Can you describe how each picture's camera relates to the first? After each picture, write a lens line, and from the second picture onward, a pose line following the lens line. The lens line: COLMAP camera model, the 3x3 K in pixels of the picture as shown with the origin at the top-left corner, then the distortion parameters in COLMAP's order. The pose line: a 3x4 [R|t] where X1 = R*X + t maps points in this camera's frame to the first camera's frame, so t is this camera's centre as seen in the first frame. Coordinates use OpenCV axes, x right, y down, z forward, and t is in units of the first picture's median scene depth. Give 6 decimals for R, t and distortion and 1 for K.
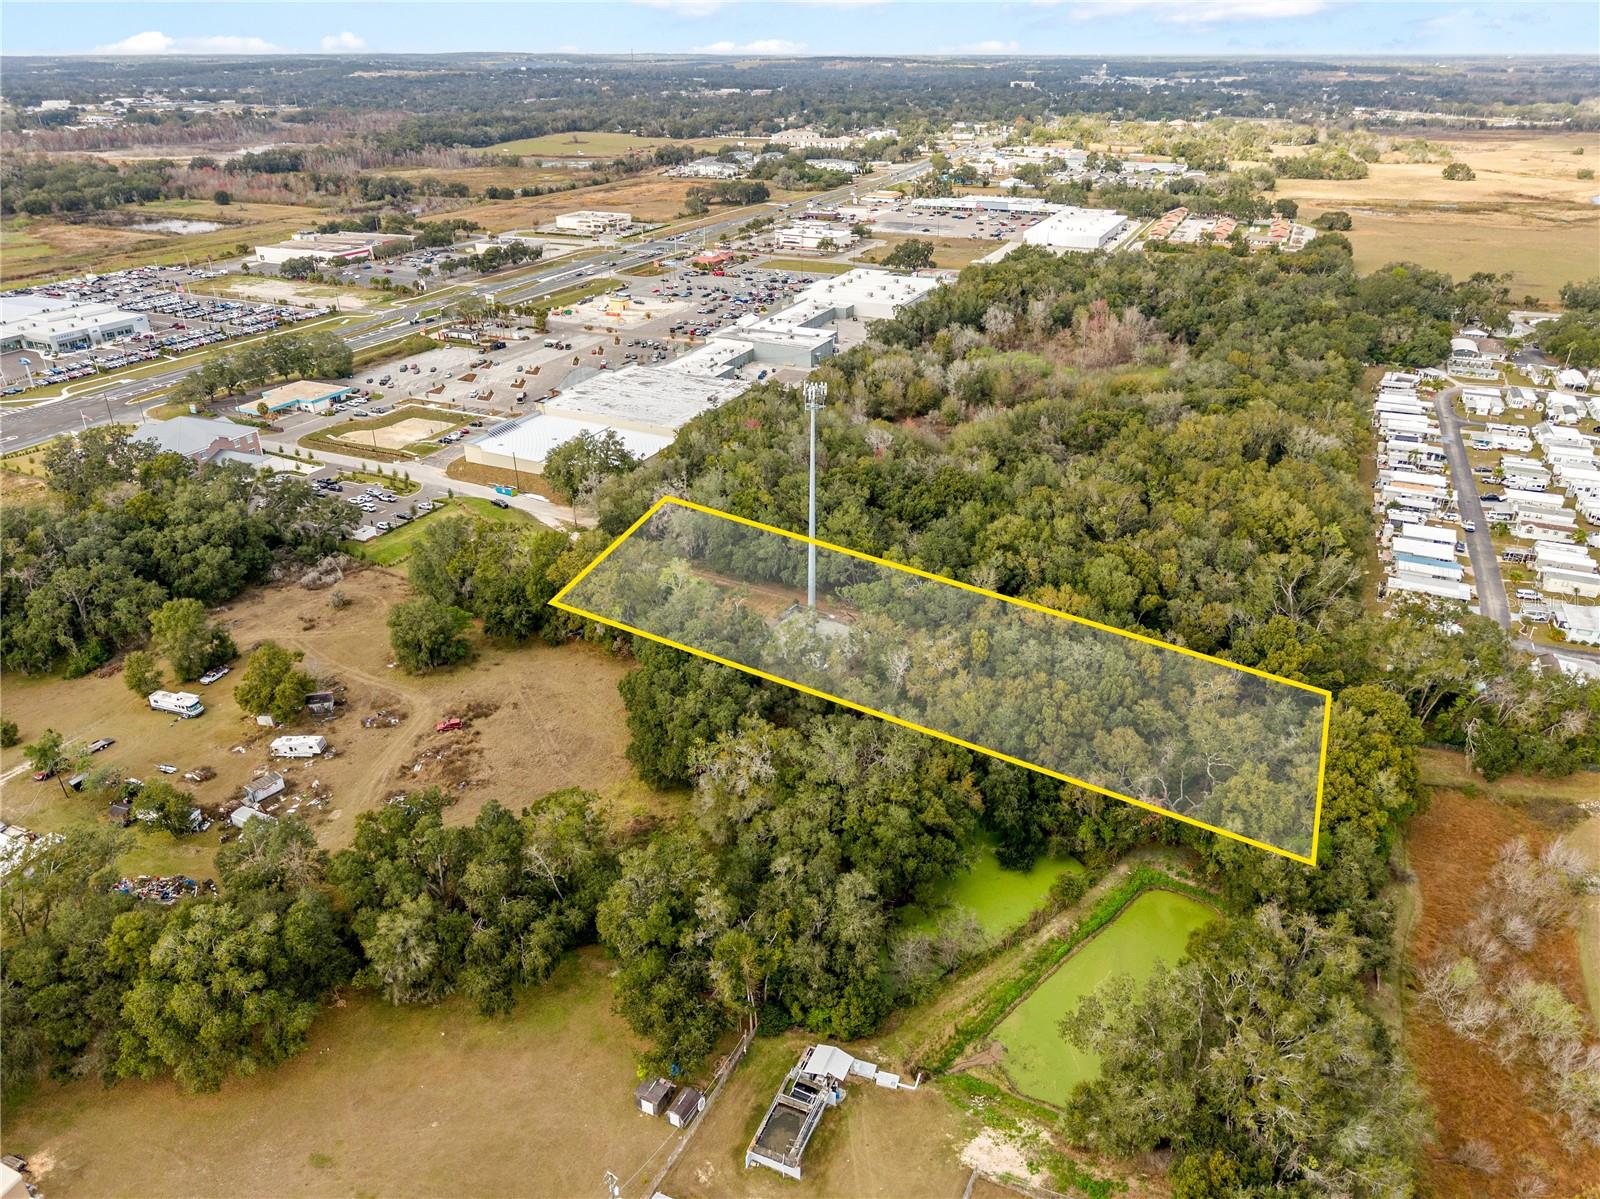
lens RADIAL K [[1110.7, 0, 806.1], [0, 1110.7, 603.4], [0, 0, 1]] dist [0.008325, -0.008063]
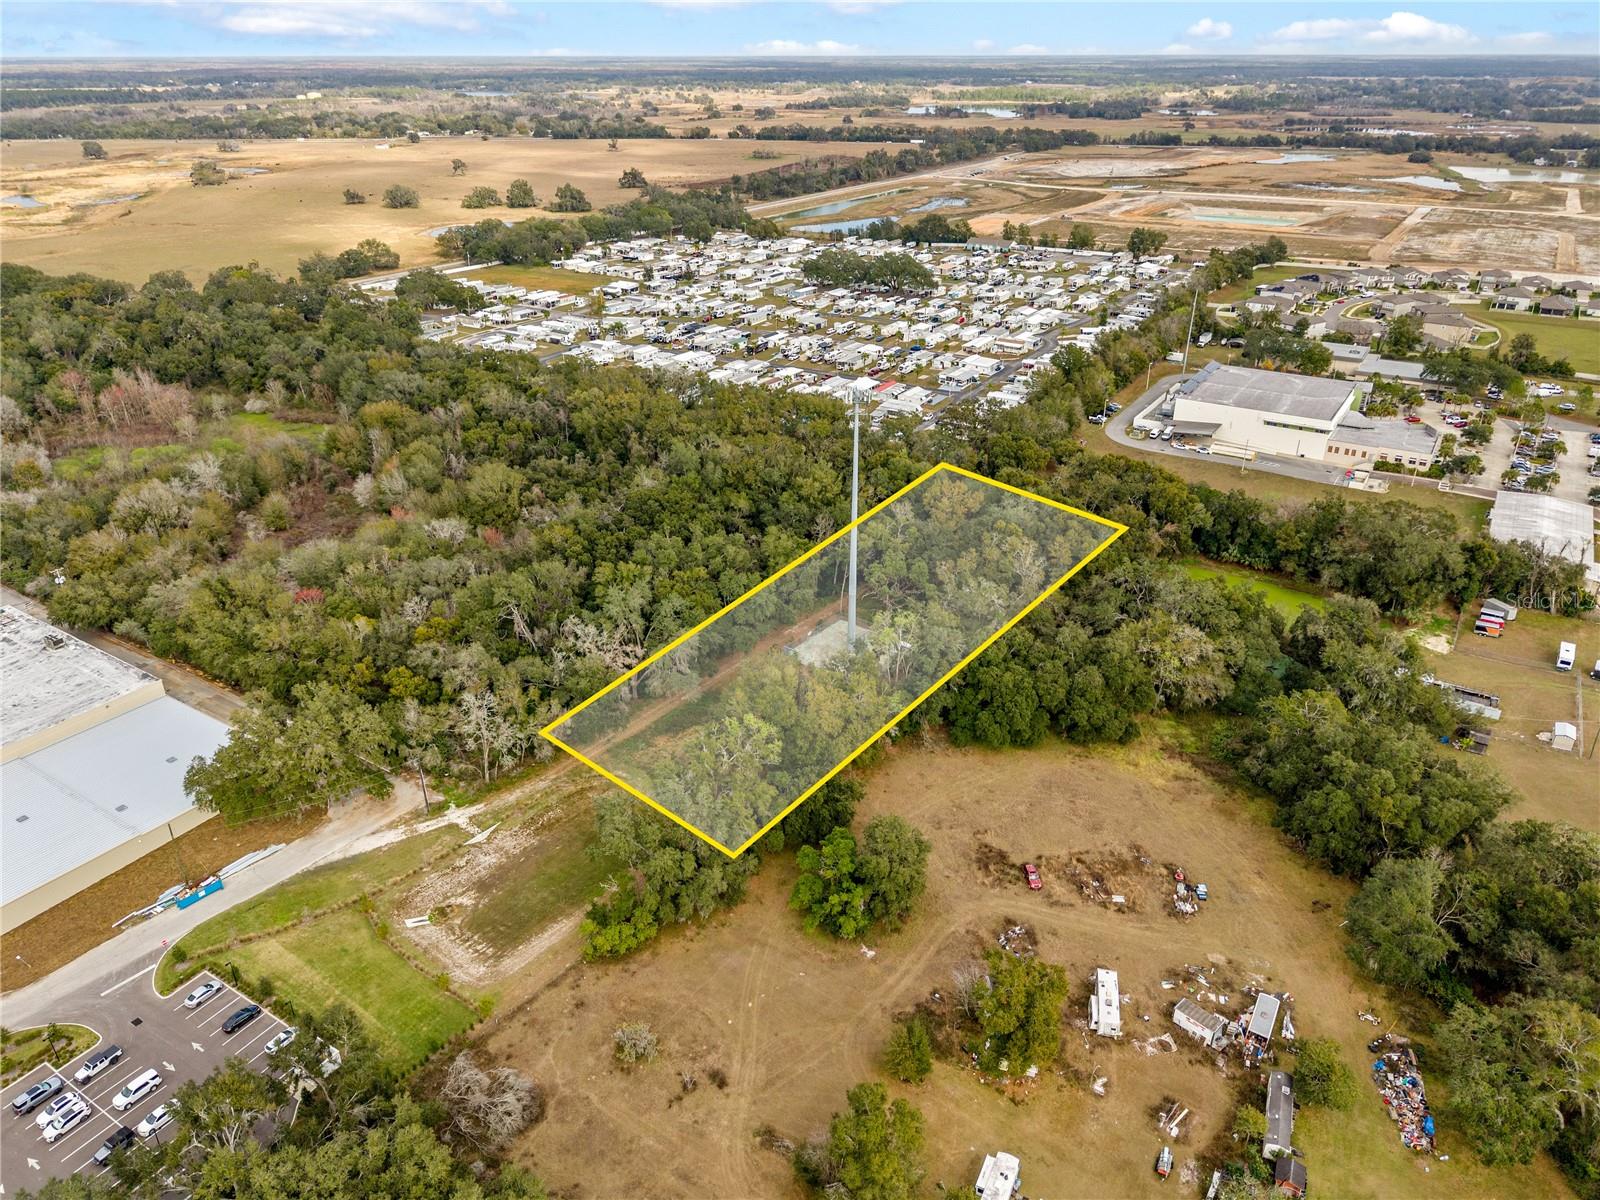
lens RADIAL K [[1110.7, 0, 806.1], [0, 1110.7, 603.9], [0, 0, 1]] dist [0.008325, -0.008063]
pose [[0.142765, -0.442280, 0.885441, -0.780926], [0.450273, 0.825692, 0.339834, -0.324531], [-0.881403, 0.350174, 0.317027, 0.653289]]
